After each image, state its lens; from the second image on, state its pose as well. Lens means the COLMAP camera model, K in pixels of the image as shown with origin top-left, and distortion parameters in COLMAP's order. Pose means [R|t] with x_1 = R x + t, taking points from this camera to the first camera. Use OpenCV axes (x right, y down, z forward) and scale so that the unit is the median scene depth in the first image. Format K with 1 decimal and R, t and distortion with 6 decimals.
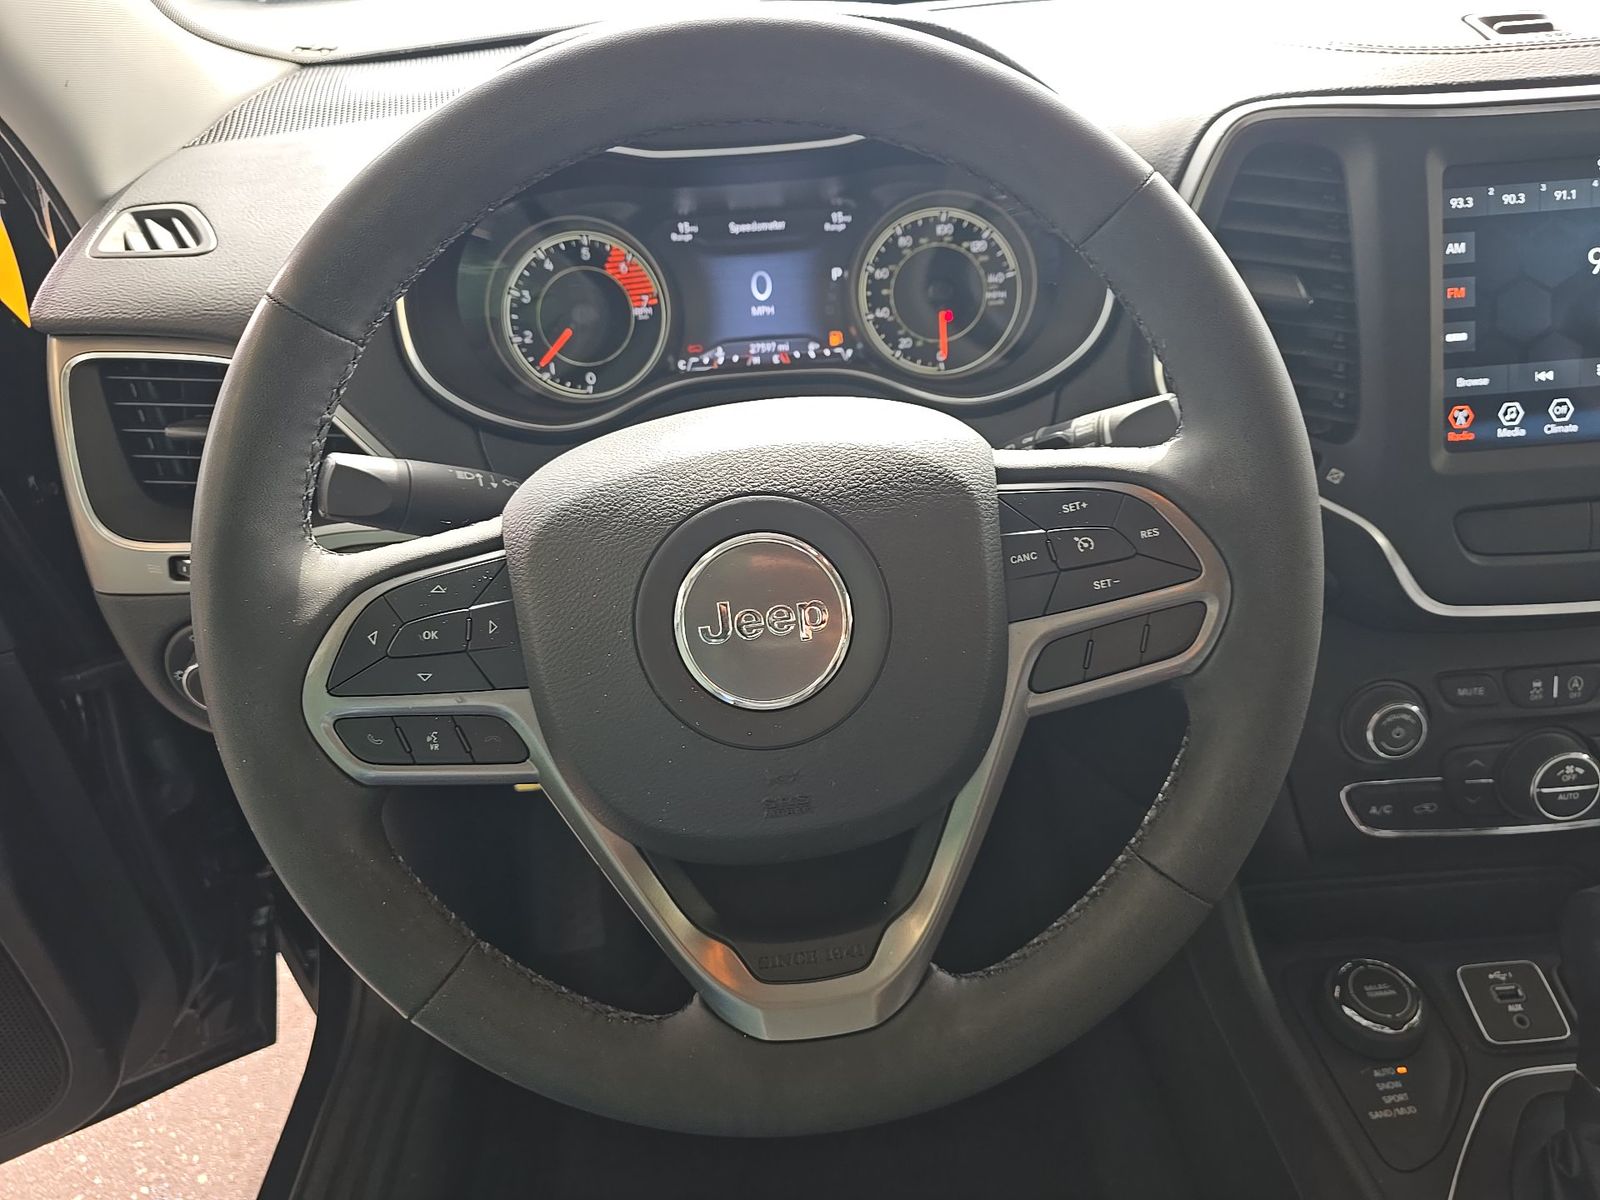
lens RADIAL K [[1078.3, 0, 800.0], [0, 1078.3, 600.0], [0, 0, 1]] dist [0.061005, -0.057325]
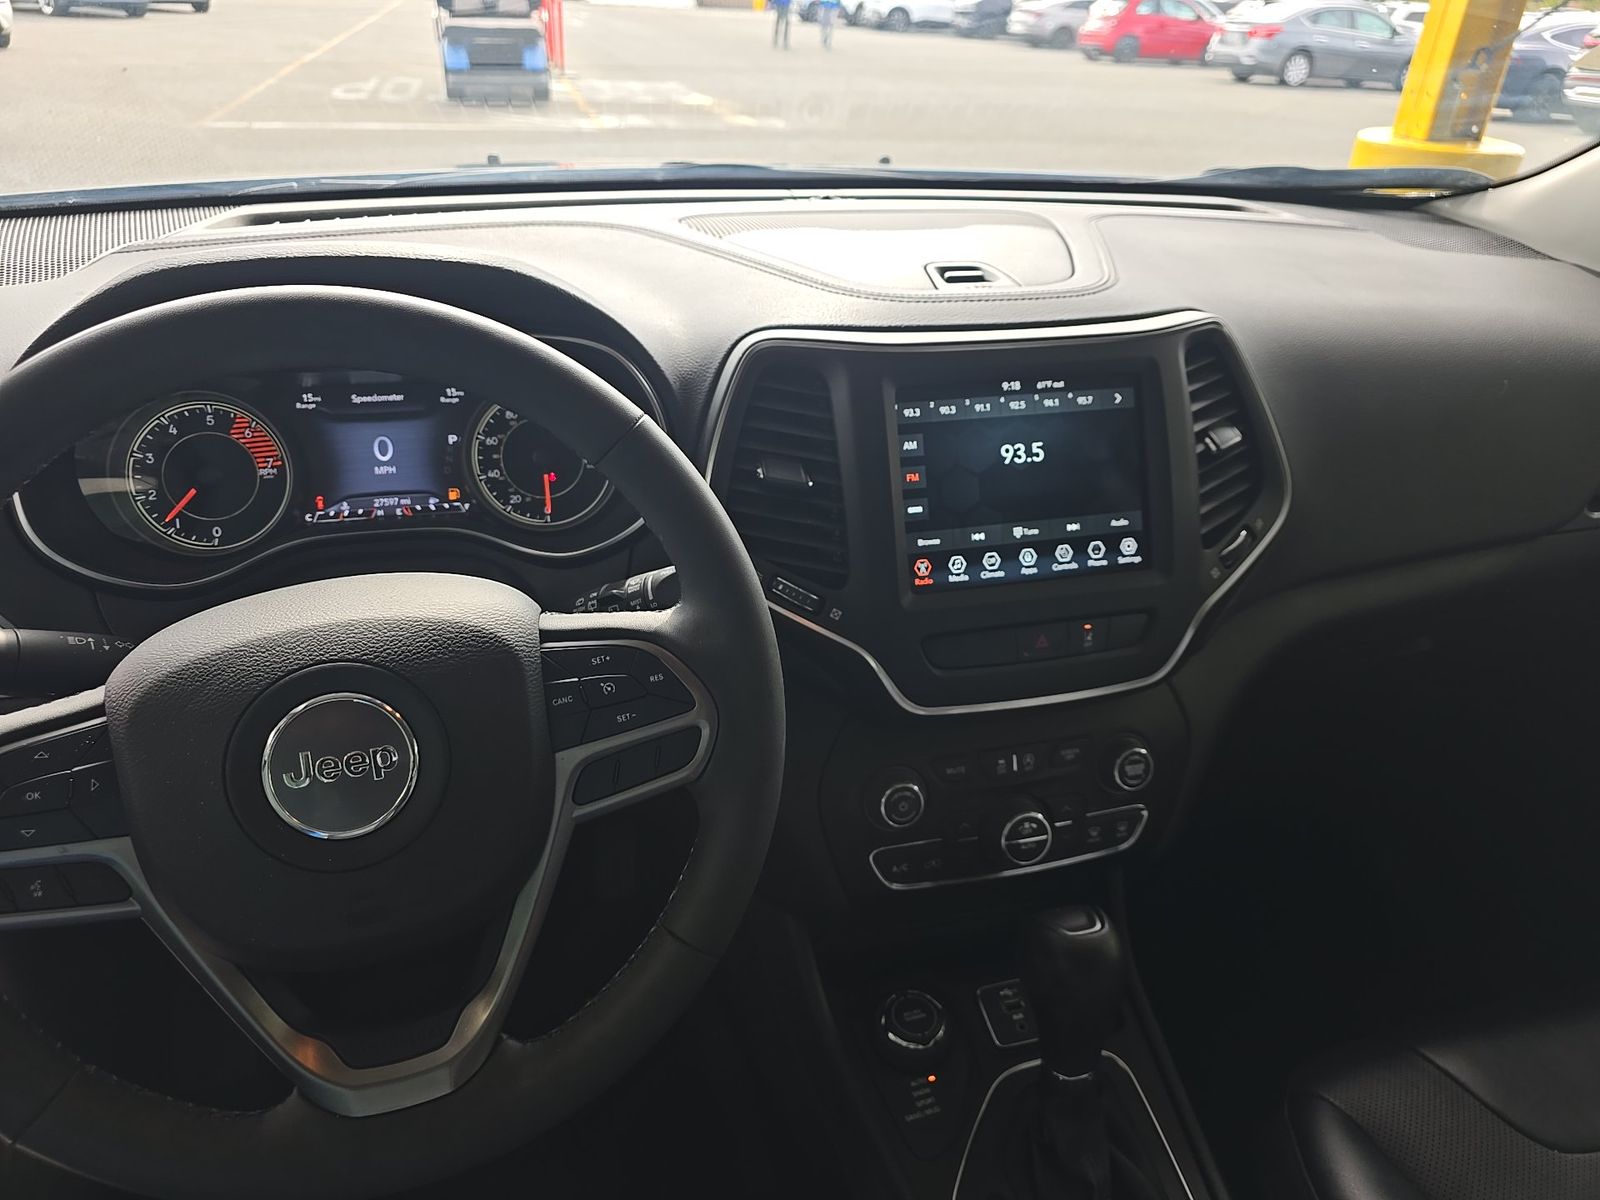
lens RADIAL K [[1101.5, 0, 801.4], [0, 1101.5, 594.6], [0, 0, 1]] dist [0.057511, -0.064691]
pose [[0.969356, -0.027222, 0.244146, 0.126924], [0.045558, 0.996522, -0.069771, -0.046223], [-0.241398, 0.078756, 0.967225, -0.273447]]
